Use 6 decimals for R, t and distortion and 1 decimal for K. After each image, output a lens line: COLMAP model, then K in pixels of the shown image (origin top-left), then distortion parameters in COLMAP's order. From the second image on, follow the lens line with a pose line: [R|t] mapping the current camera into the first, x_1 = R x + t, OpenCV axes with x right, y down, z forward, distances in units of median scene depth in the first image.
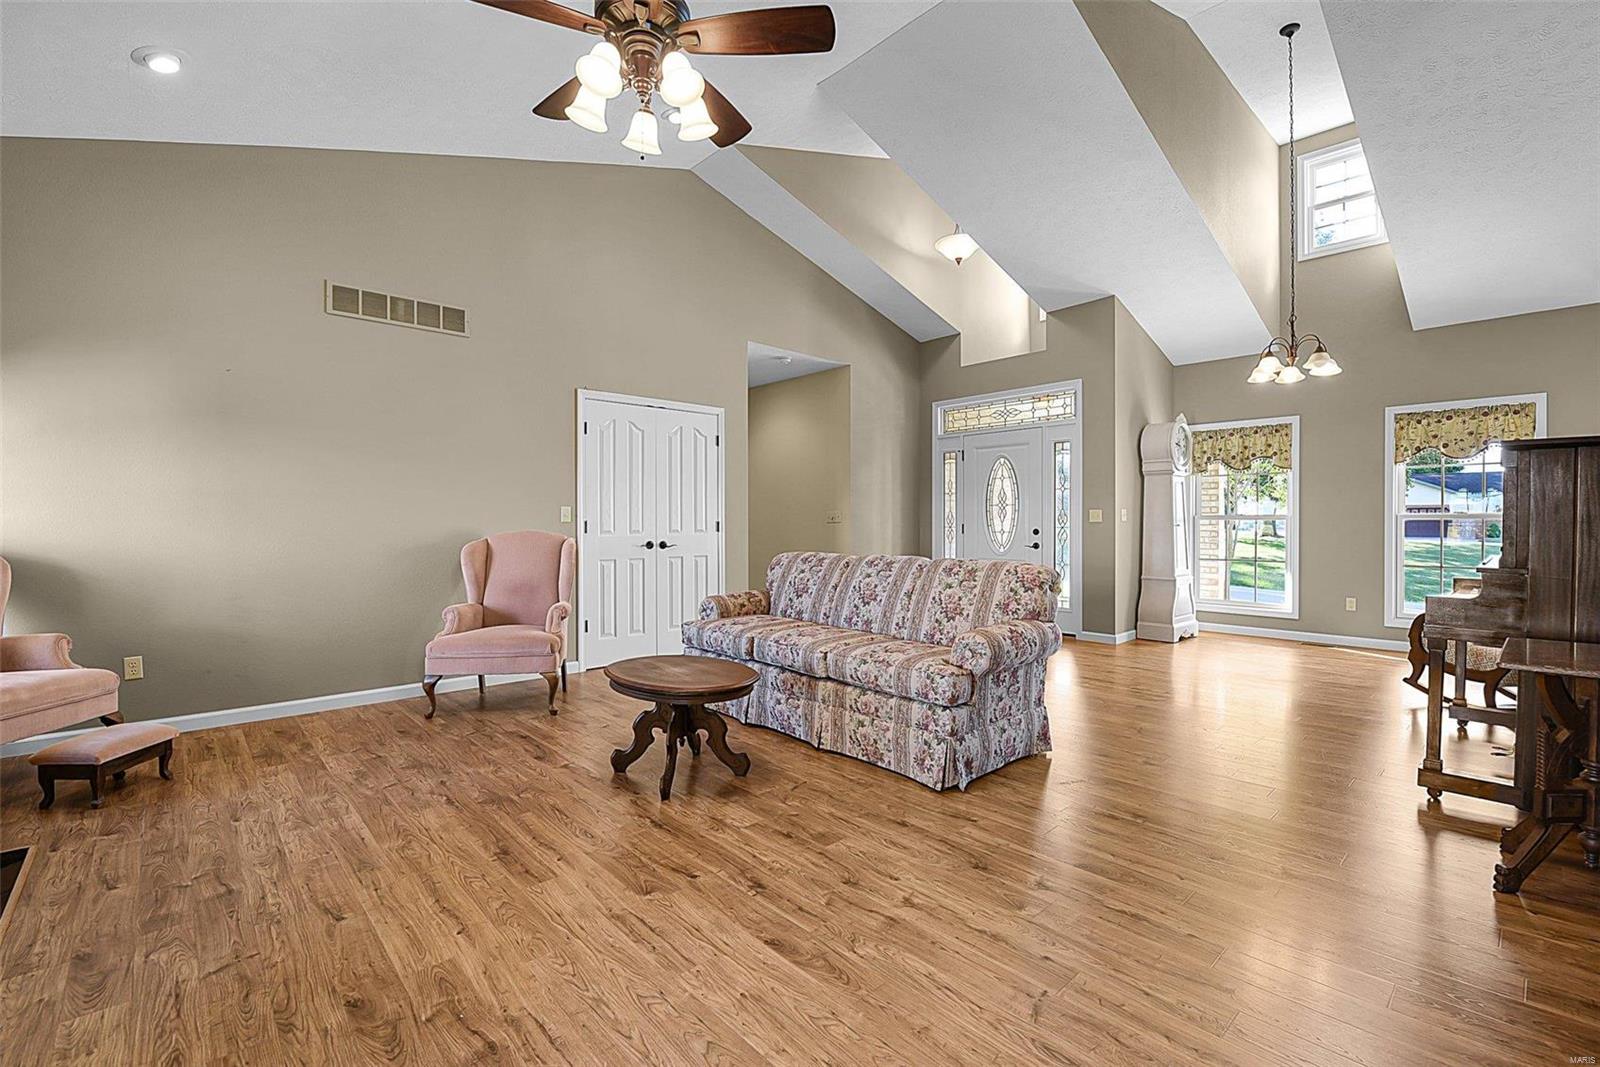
lens RADIAL K [[708.8, 0, 800.0], [0, 708.8, 533.5], [0, 0, 1]] dist [-0.010385, -0.000615]
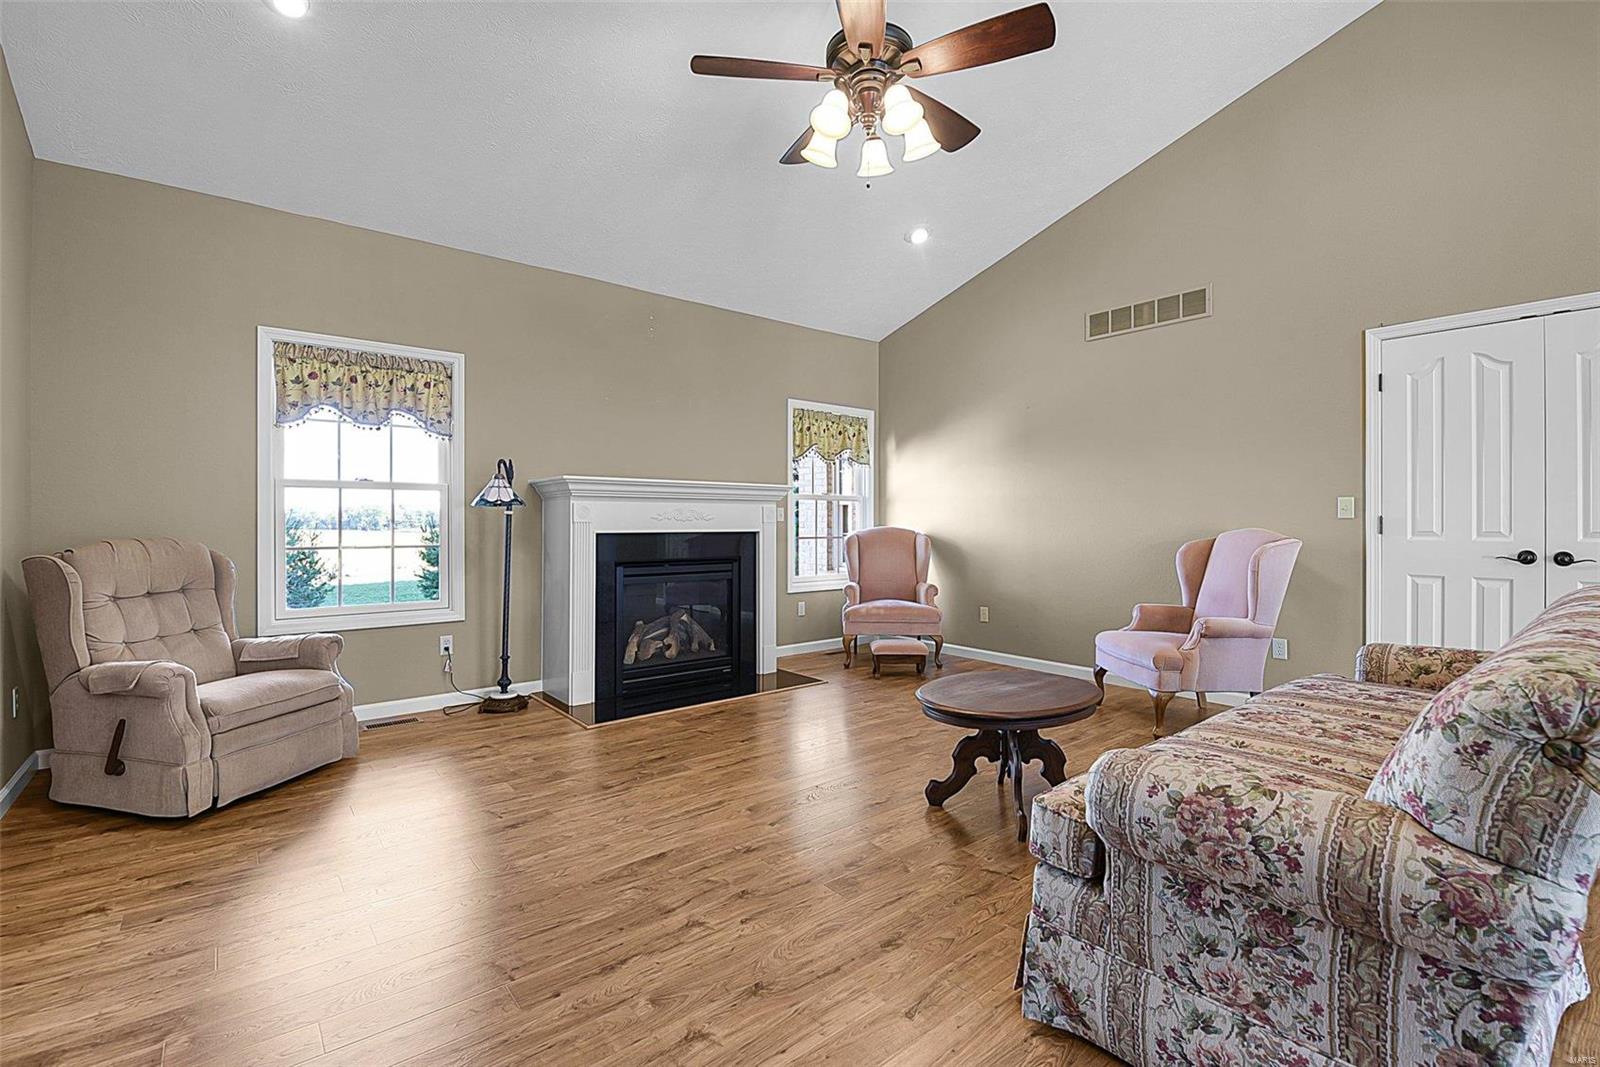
lens RADIAL K [[716.2, 0, 796.8], [0, 716.2, 526.0], [0, 0, 1]] dist [-0.011107, -0.000407]
pose [[-0.077725, 0.009240, -0.996932, 0.719373], [-0.012131, 0.999874, 0.010213, -0.014058], [0.996901, 0.012888, -0.077603, 0.794672]]
